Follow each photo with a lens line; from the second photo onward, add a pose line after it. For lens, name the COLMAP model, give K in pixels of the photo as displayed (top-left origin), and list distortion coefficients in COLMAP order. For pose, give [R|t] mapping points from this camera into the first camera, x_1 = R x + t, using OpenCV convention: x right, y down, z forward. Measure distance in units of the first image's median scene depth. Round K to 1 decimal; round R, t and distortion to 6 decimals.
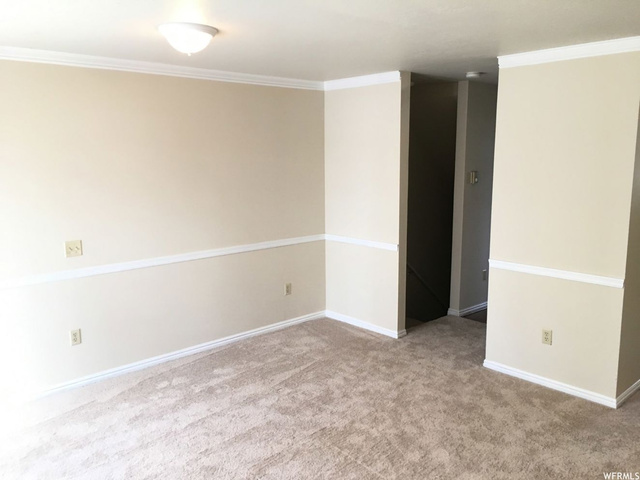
lens RADIAL K [[540.6, 0, 319.2], [0, 540.6, 239.9], [0, 0, 1]] dist [0.077850, -0.093124]
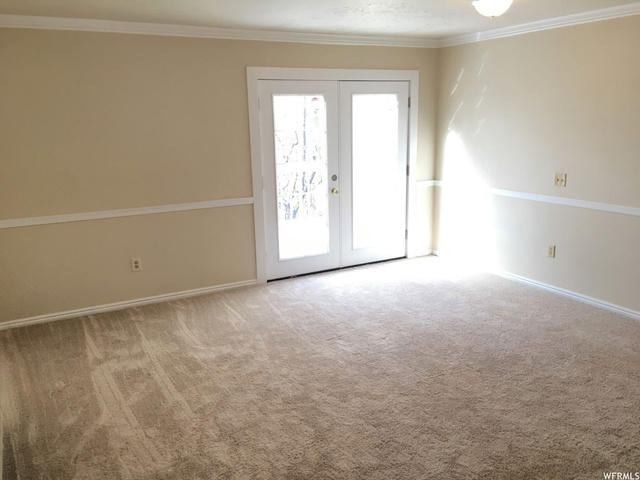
lens RADIAL K [[540.6, 0, 320.1], [0, 540.6, 239.9], [0, 0, 1]] dist [0.077850, -0.093124]
pose [[-0.231761, 0.246564, -0.941006, 0.843288], [-0.128844, 0.951041, 0.280926, -0.128405], [0.964202, 0.186350, -0.188646, 0.725686]]
